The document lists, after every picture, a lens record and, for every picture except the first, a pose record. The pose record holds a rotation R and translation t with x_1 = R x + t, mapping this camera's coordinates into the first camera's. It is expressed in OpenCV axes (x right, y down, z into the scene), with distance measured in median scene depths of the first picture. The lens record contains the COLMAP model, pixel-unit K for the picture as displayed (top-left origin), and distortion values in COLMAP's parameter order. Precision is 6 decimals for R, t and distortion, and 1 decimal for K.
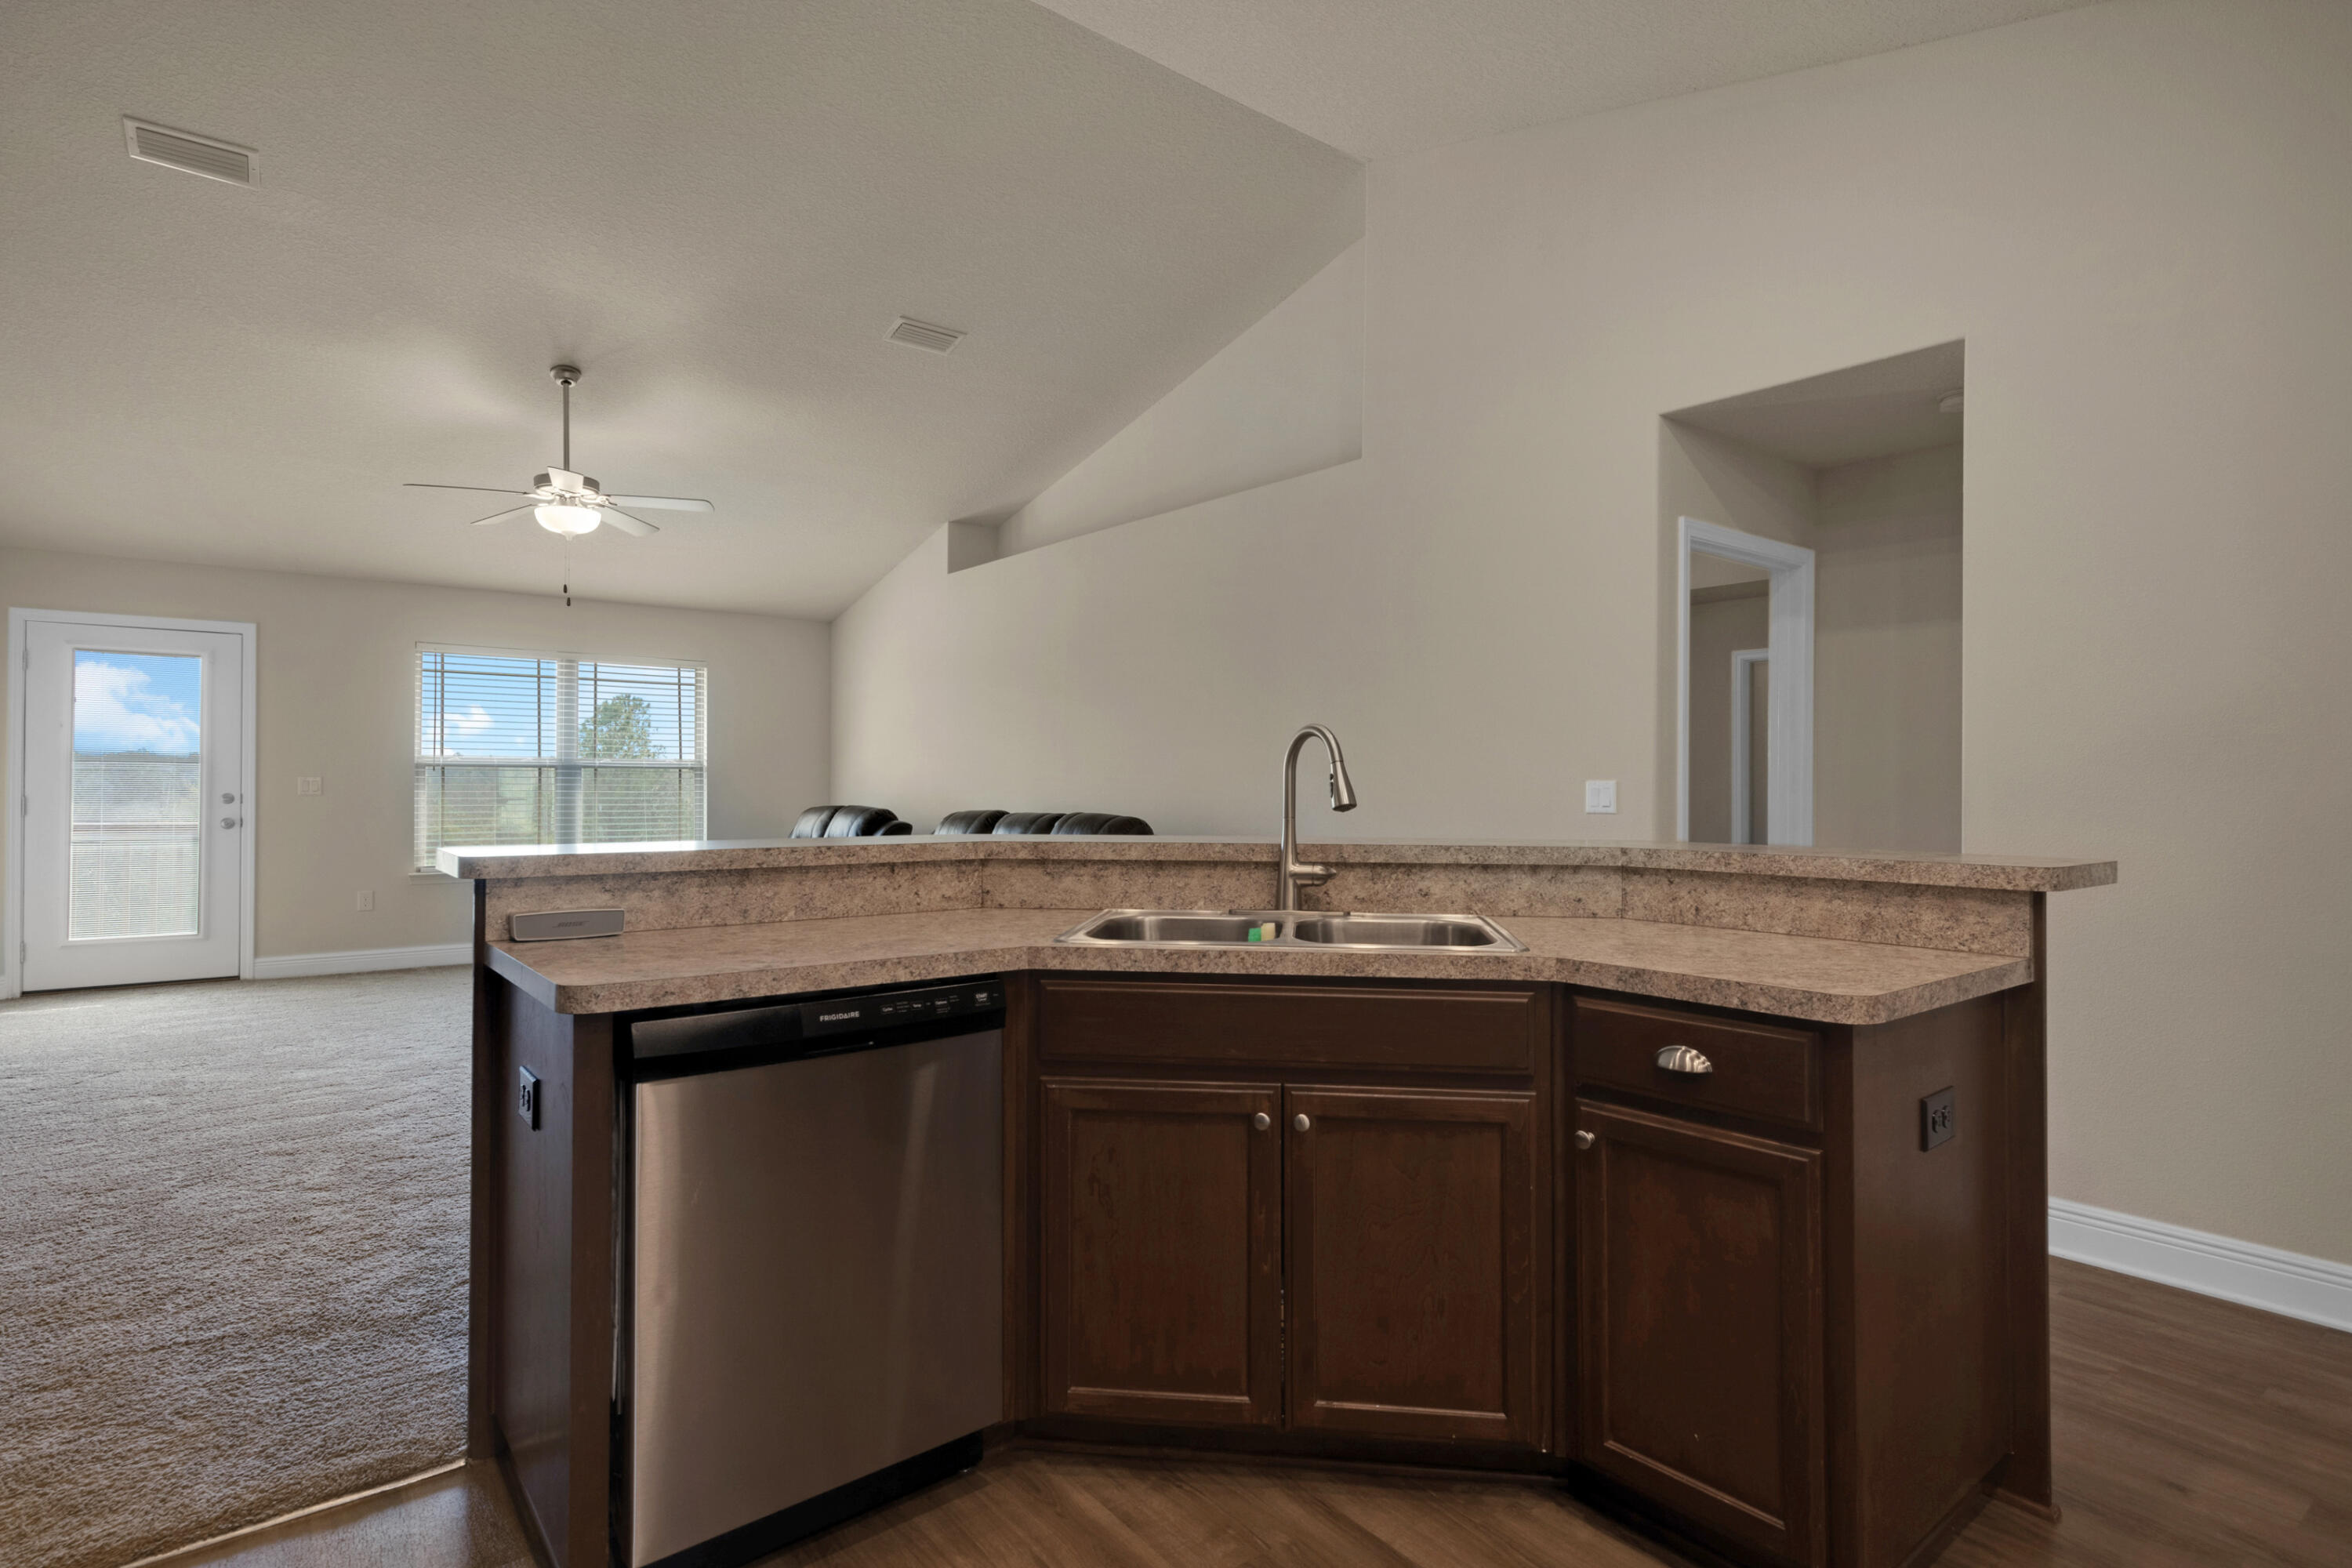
lens RADIAL K [[1203.3, 0, 1176.0], [0, 1203.3, 784.0], [0, 0, 1]] dist [0.013804, 0.000395]
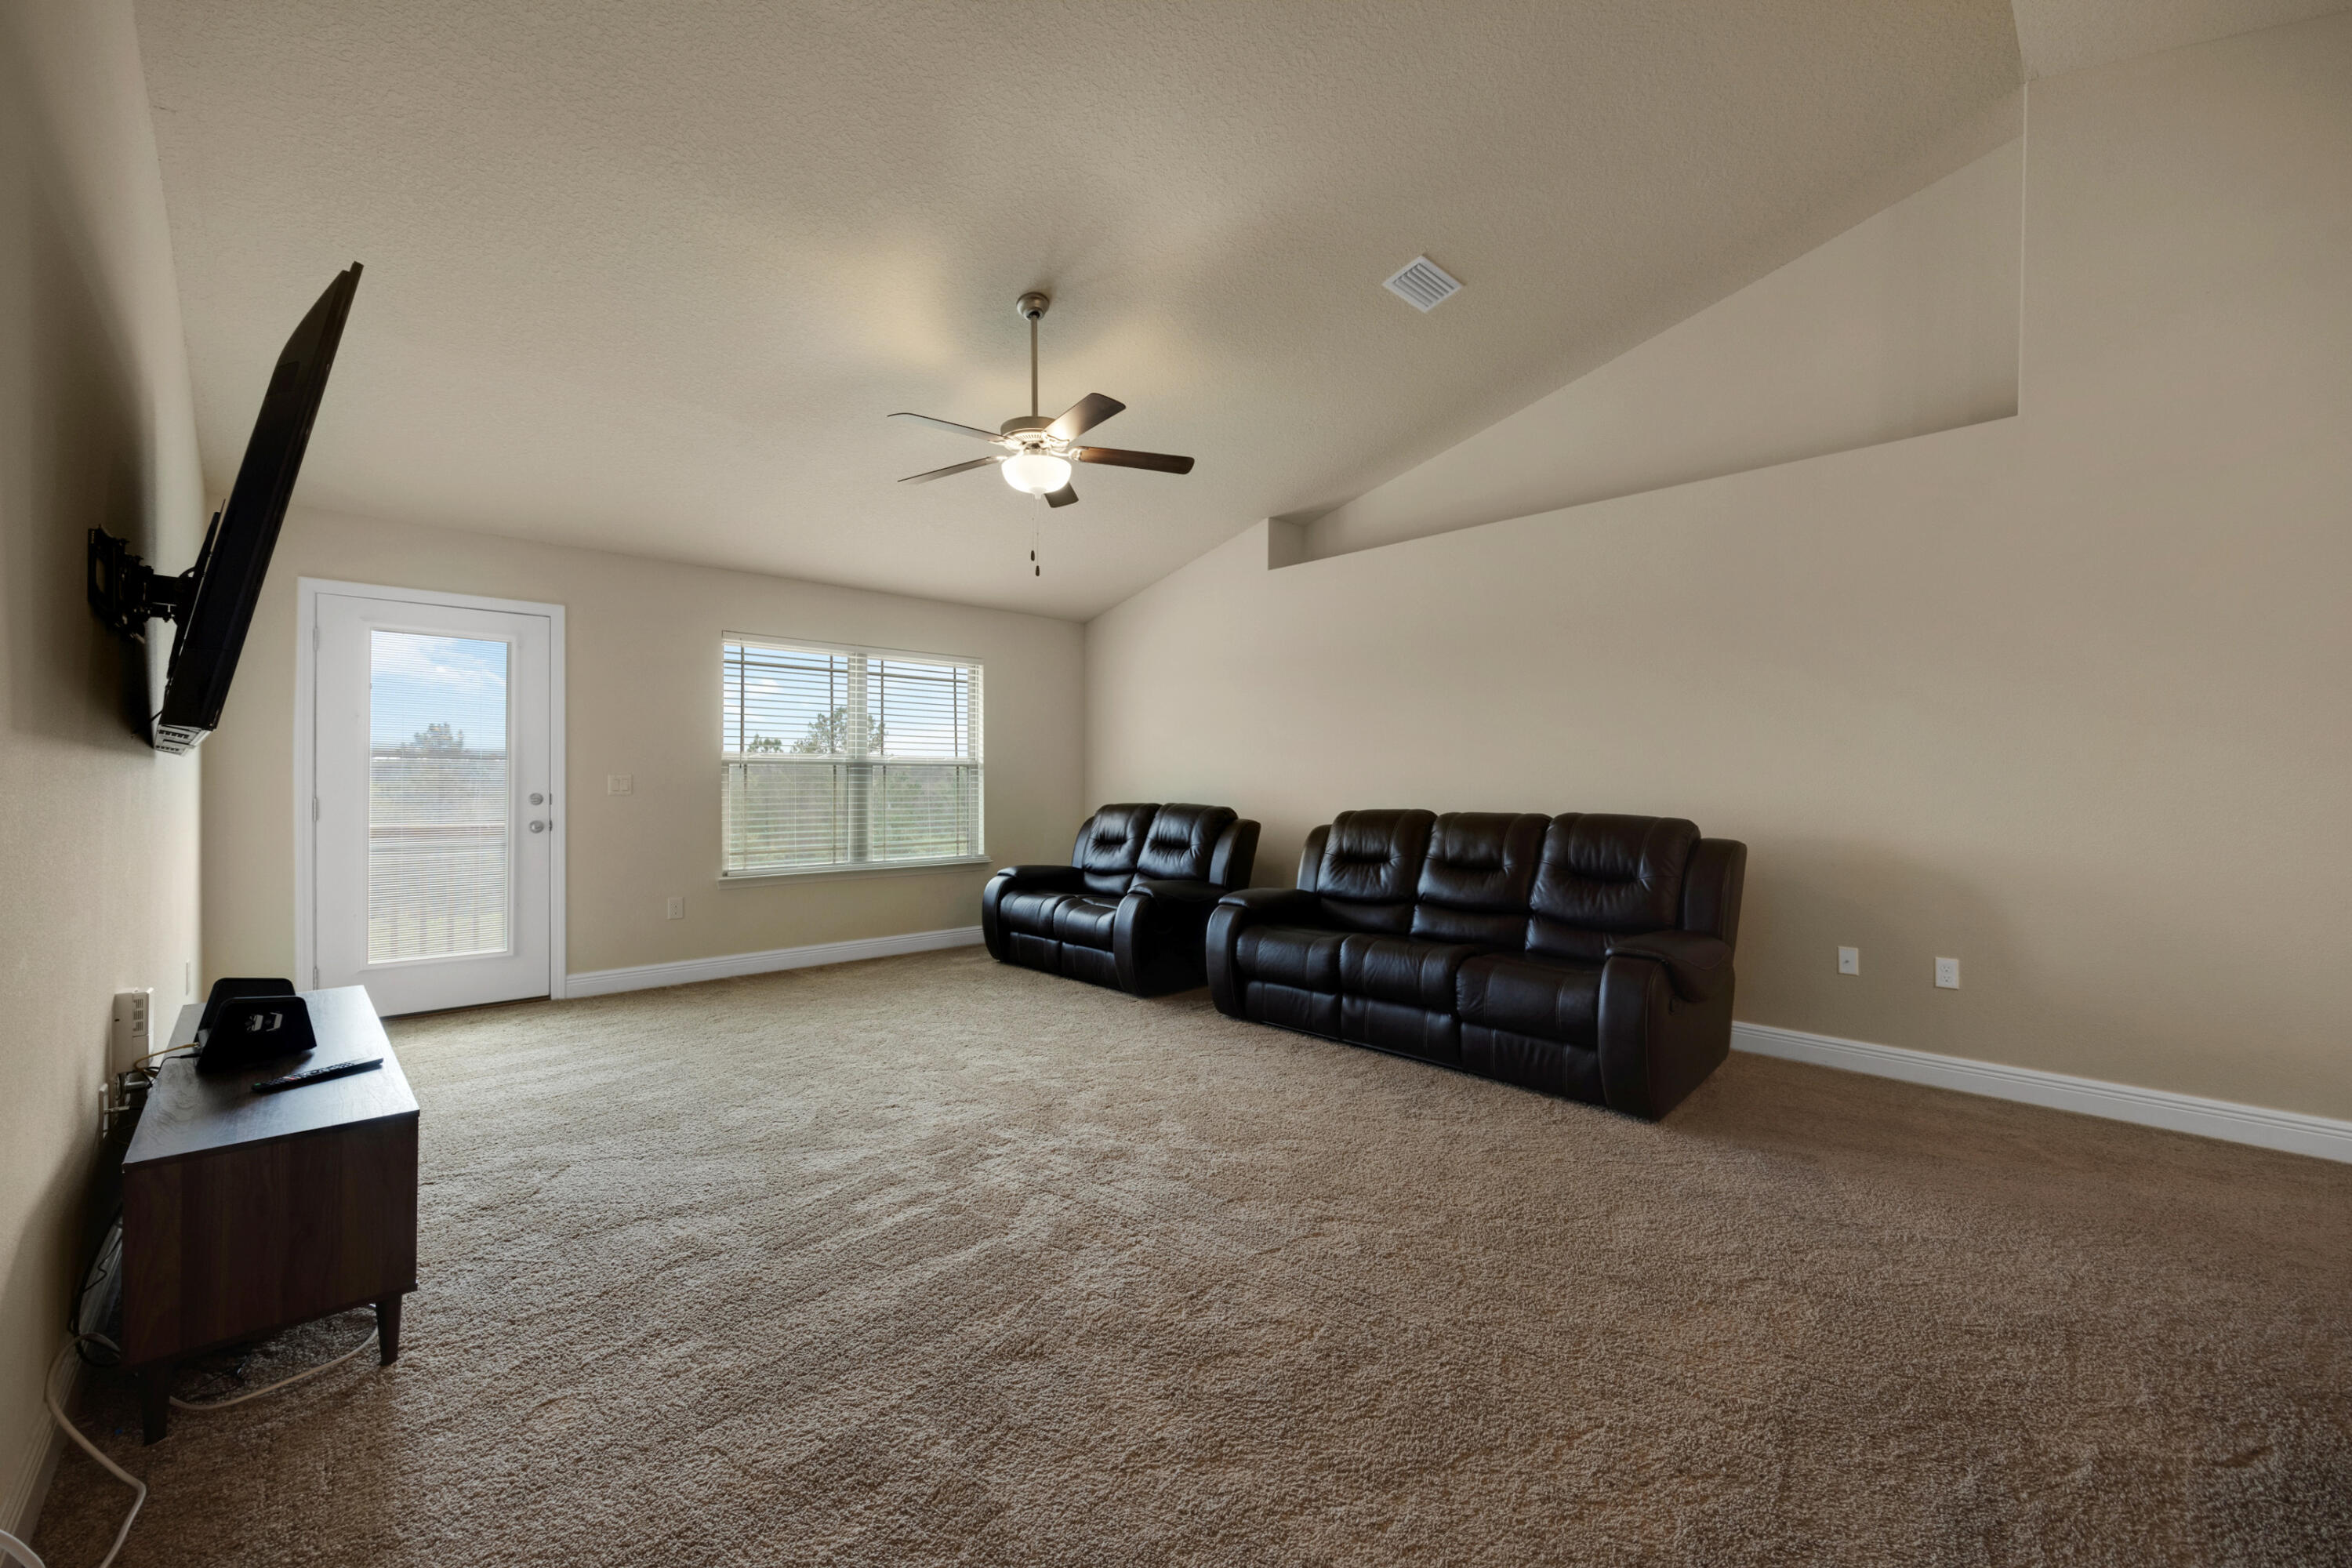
lens RADIAL K [[935.4, 0, 1176.0], [0, 935.4, 784.0], [0, 0, 1]] dist [0.006632, 0.000024]
pose [[0.995592, -0.002336, 0.093760, -0.372054], [0.001646, 0.999971, 0.007431, -0.003628], [-0.093775, -0.007244, 0.995567, 0.260300]]
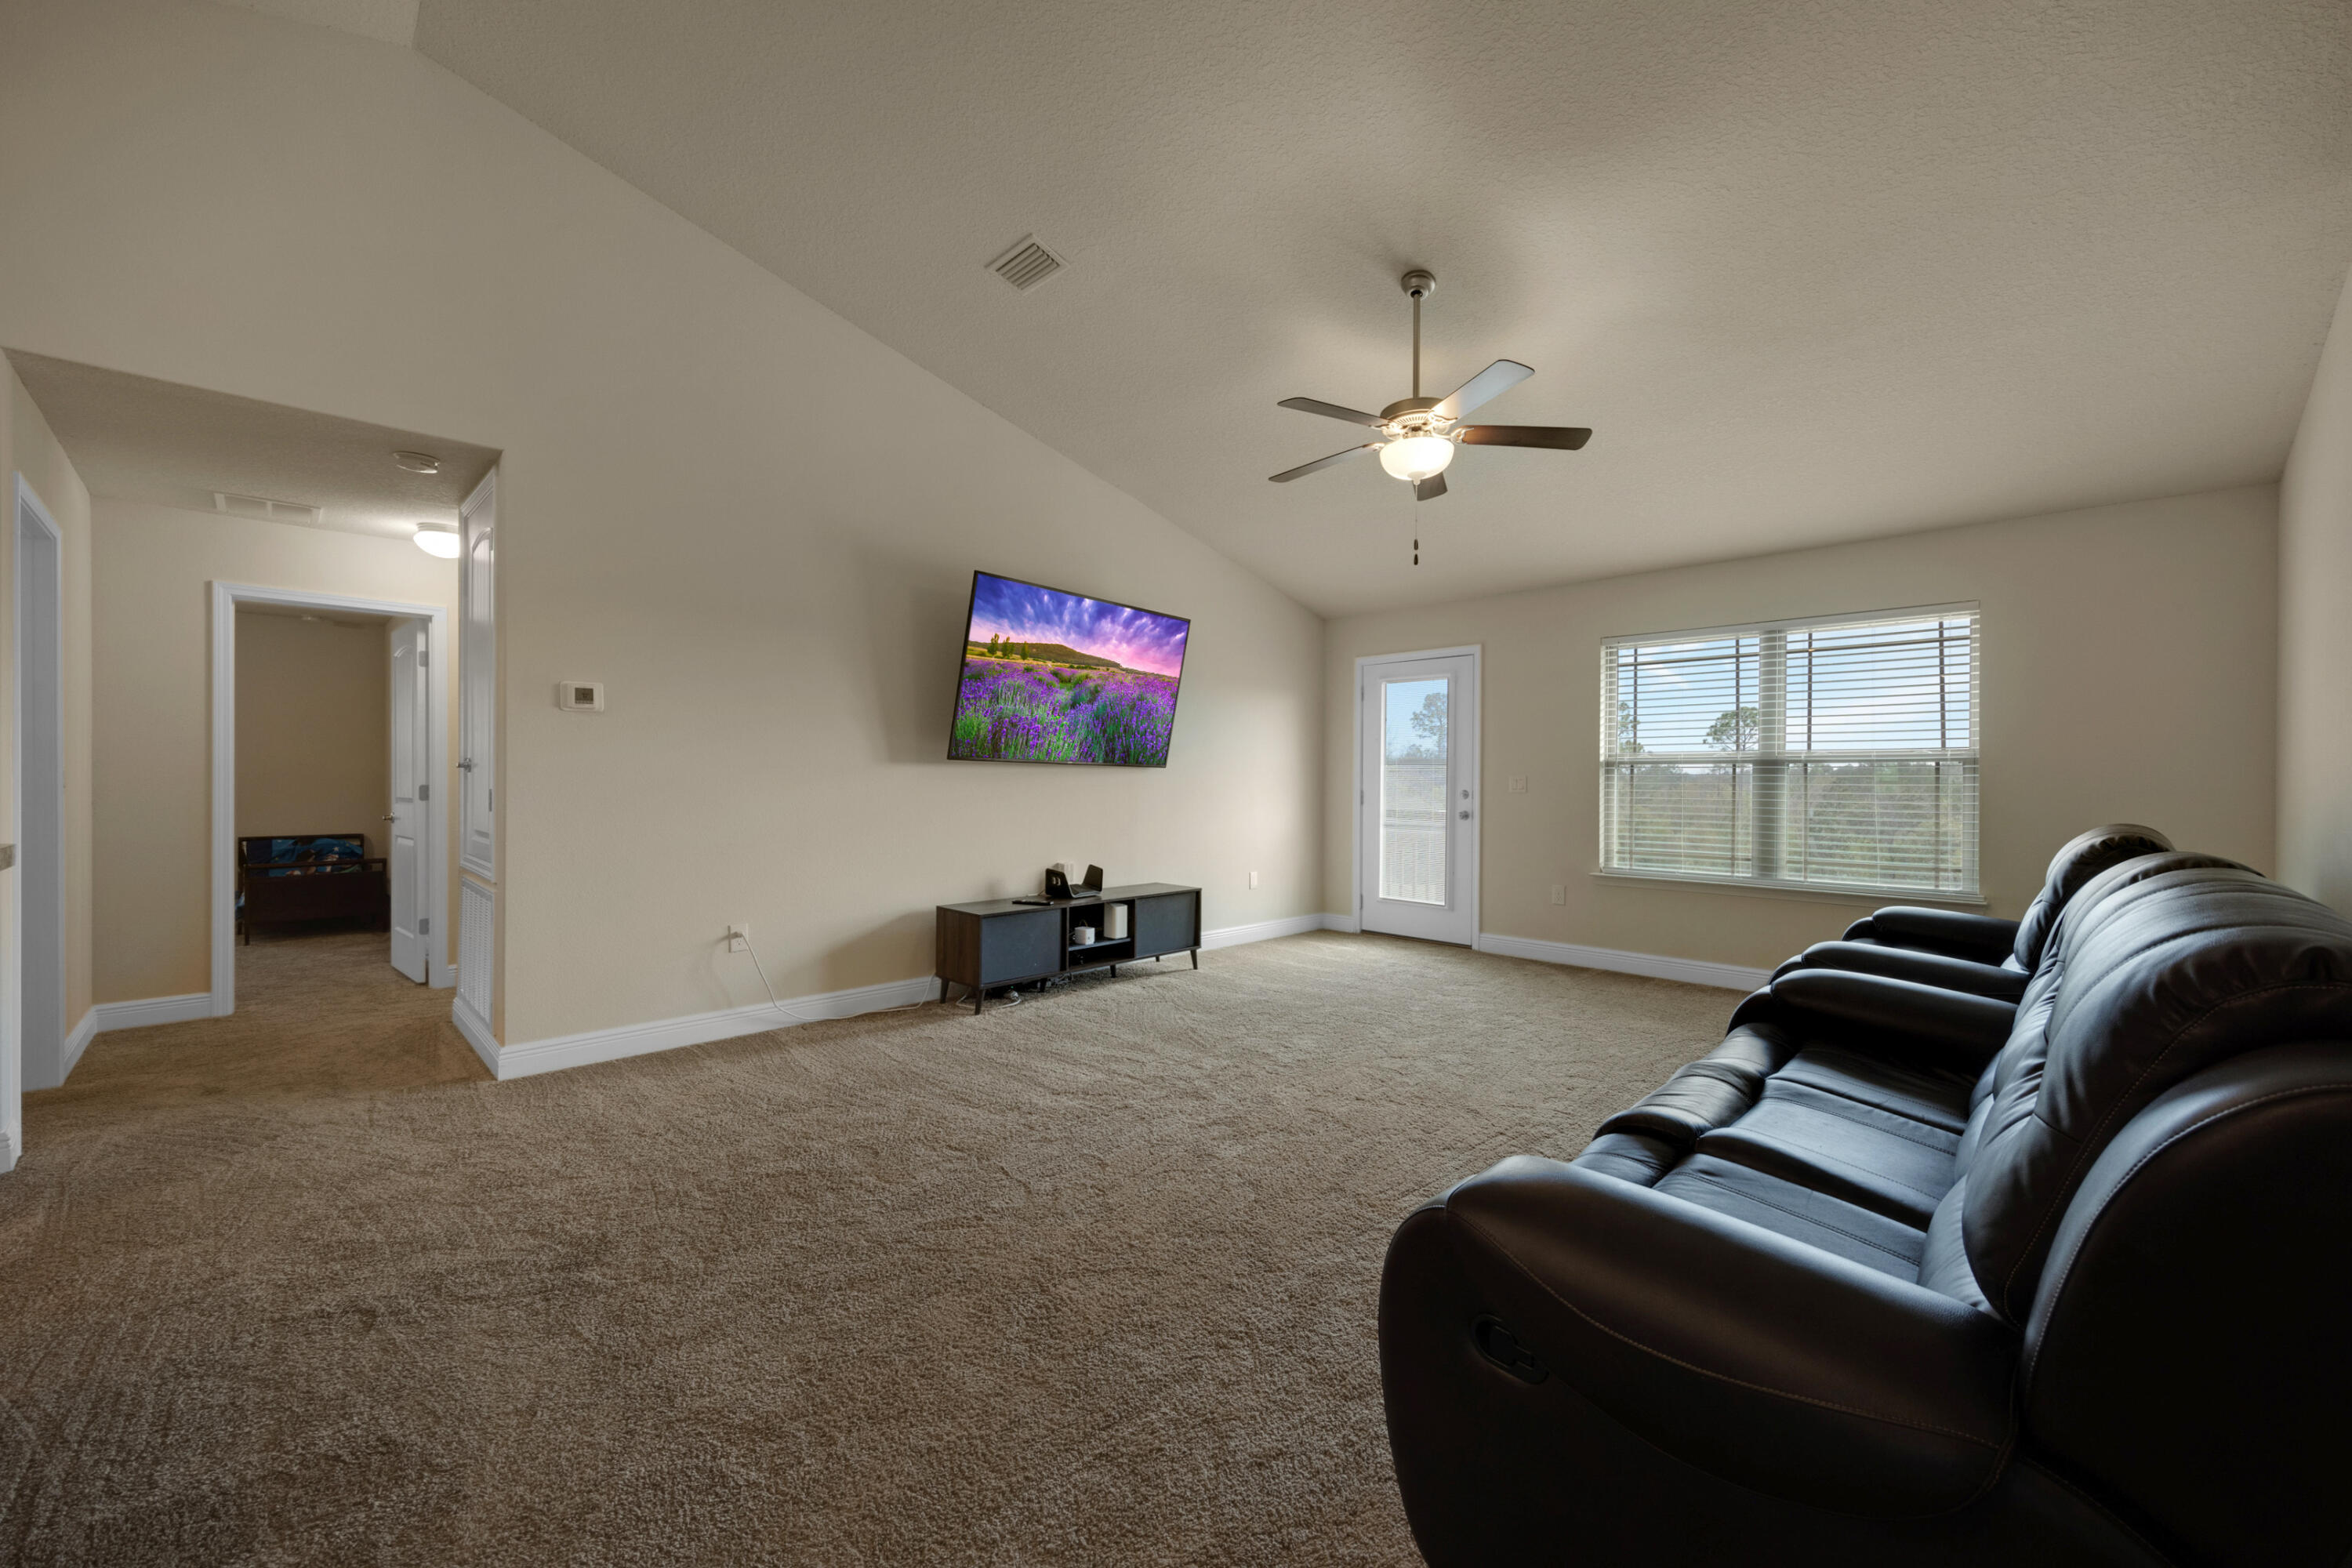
lens RADIAL K [[935.4, 0, 1176.0], [0, 935.4, 784.0], [0, 0, 1]] dist [0.006632, 0.000024]
pose [[0.122346, 0.000657, -0.992487, 0.091884], [-0.002821, 0.999996, 0.000314, 0.002282], [0.992484, 0.002762, 0.122347, 0.606408]]
